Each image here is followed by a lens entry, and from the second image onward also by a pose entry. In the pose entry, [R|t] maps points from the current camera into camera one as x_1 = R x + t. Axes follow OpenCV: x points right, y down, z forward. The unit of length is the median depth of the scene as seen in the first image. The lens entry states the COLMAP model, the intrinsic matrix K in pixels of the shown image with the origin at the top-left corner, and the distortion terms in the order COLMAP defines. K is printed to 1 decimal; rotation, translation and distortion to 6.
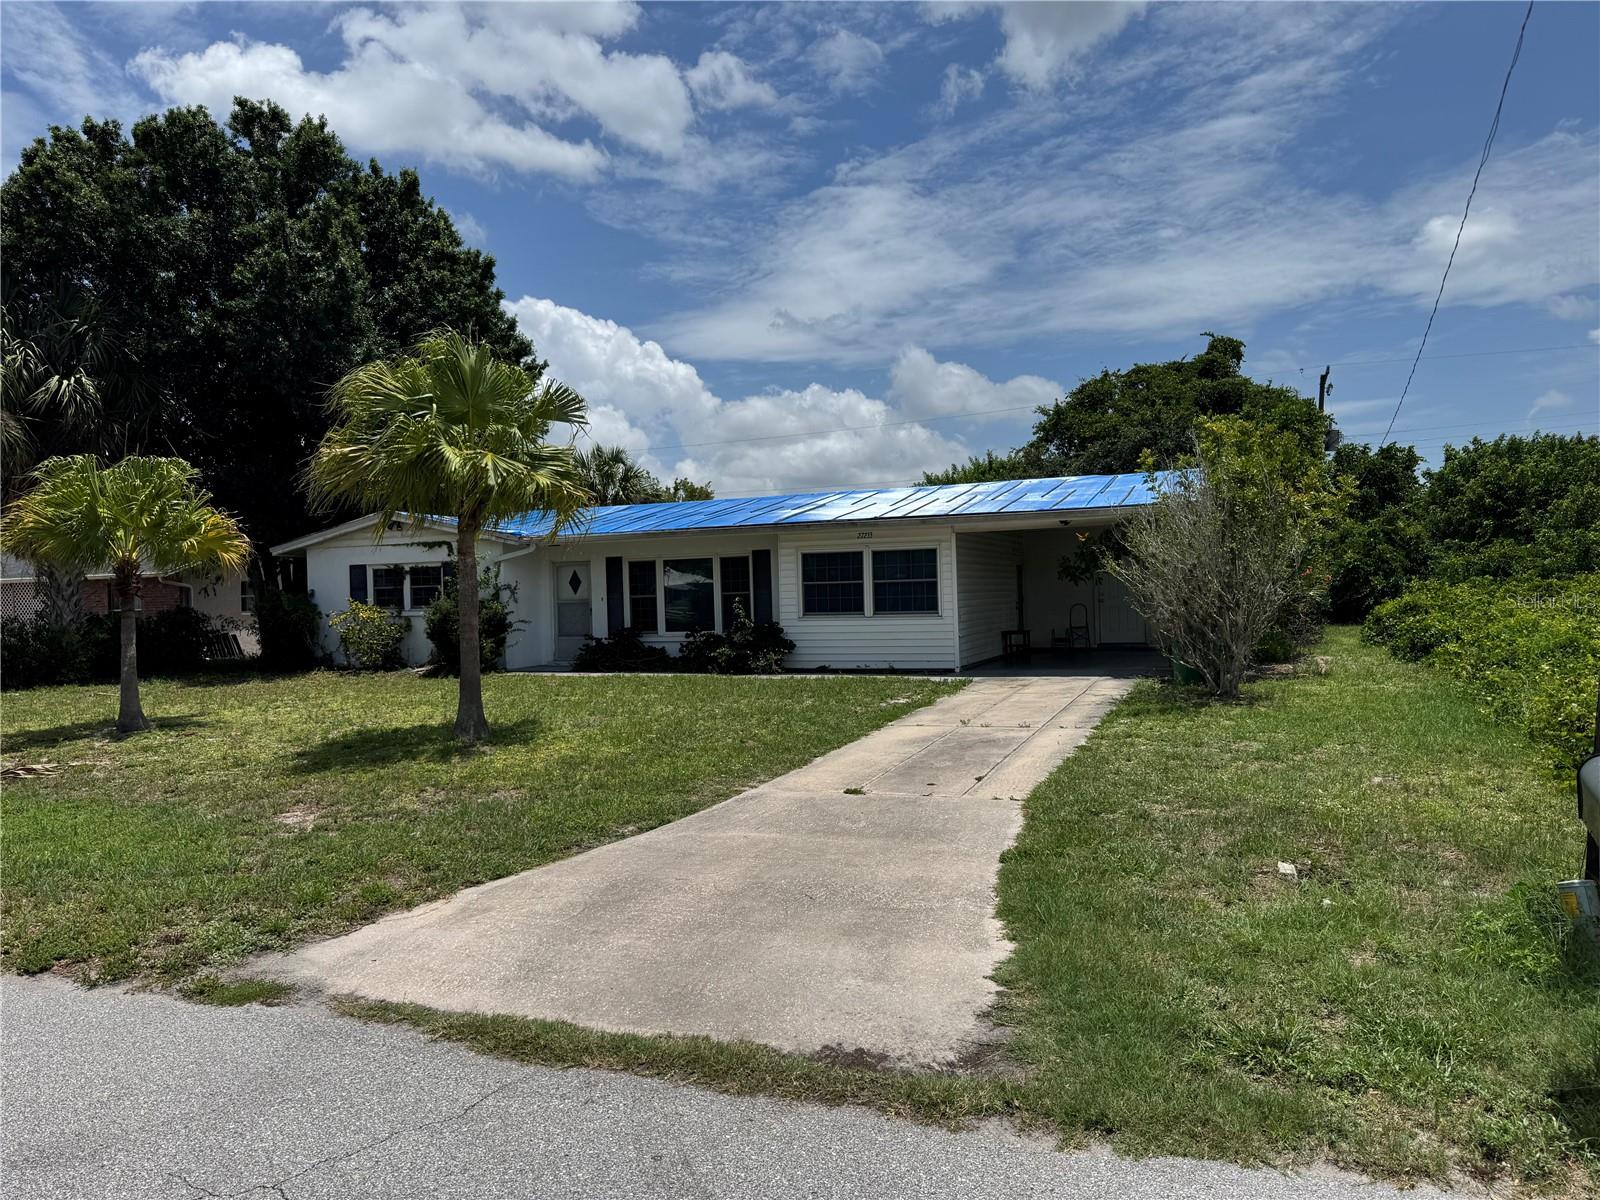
lens RADIAL K [[1128.9, 0, 897.6], [0, 1128.9, 571.7], [0, 0, 1]] dist [0.003020, 0.001141]
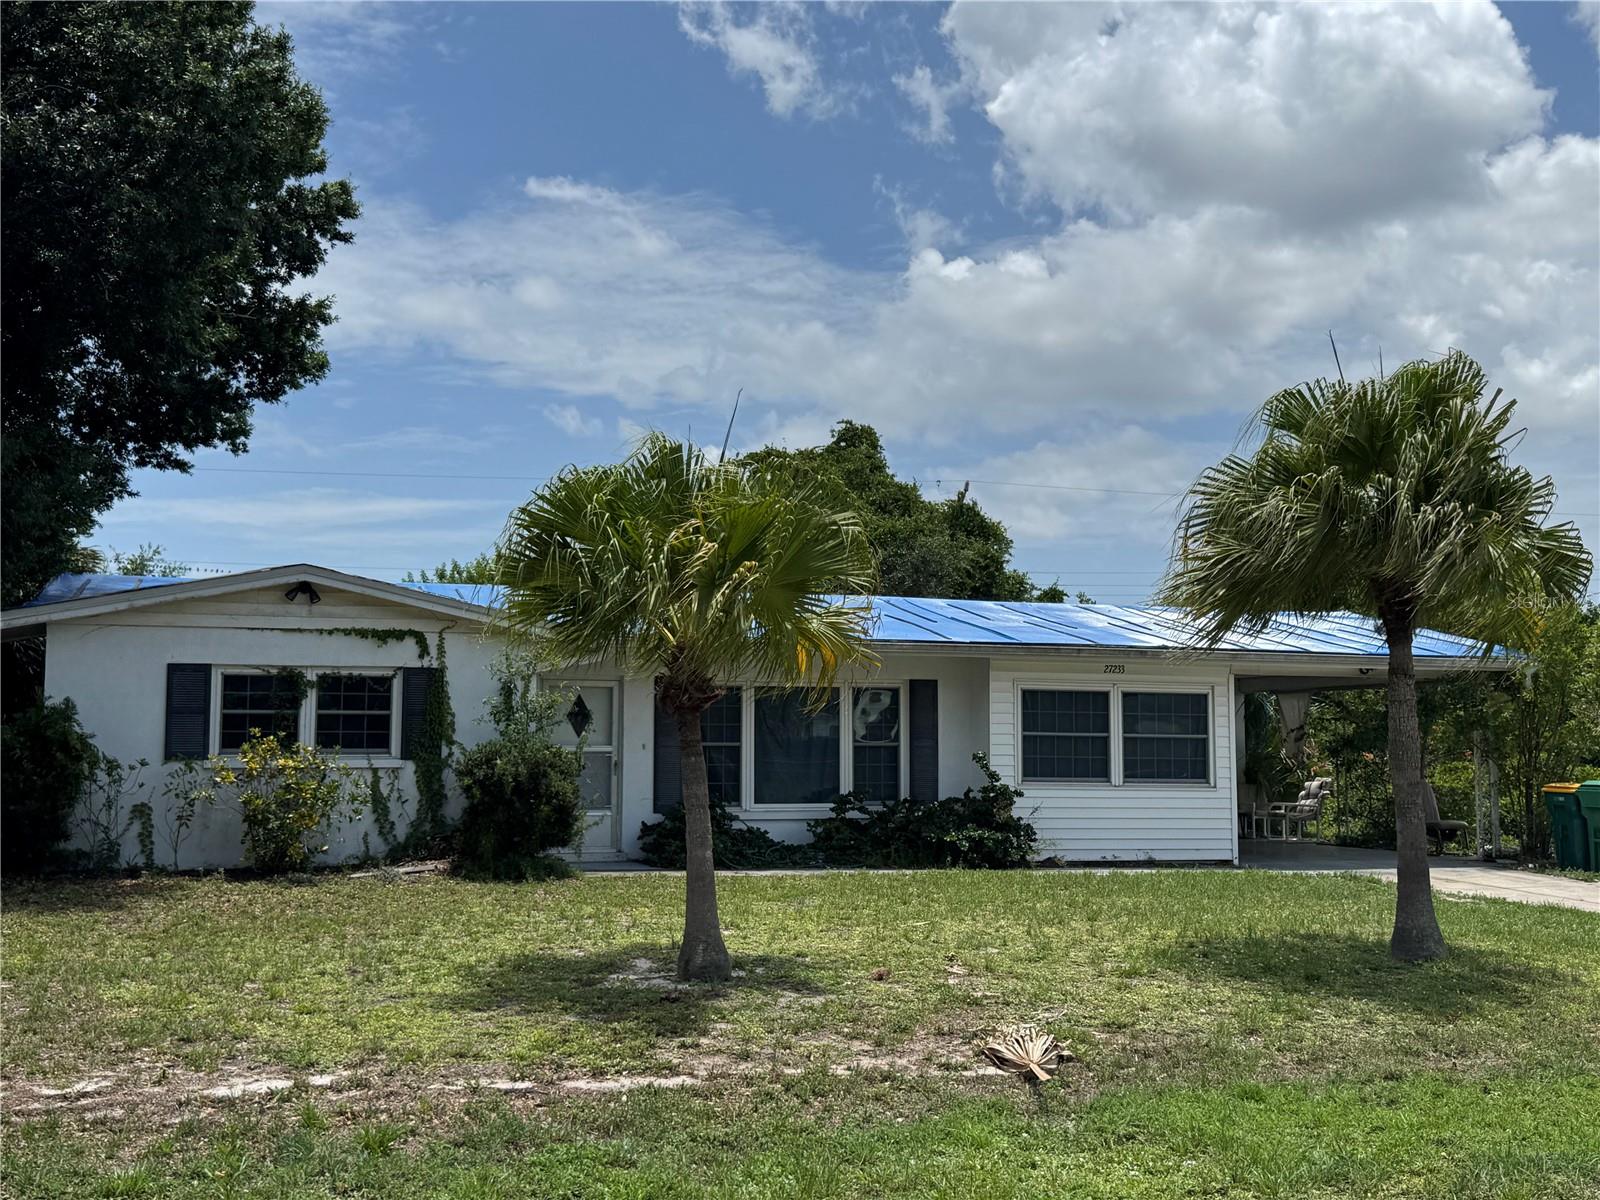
lens RADIAL K [[1735.5, 0, 800.0], [0, 1735.5, 600.0], [0, 0, 1]] dist [0.126644, -0.016729]
pose [[0.800661, 0.084411, 0.593142, -0.751042], [-0.035486, 0.994968, -0.093694, 0.030372], [-0.598066, 0.053969, 0.799627, 0.220662]]
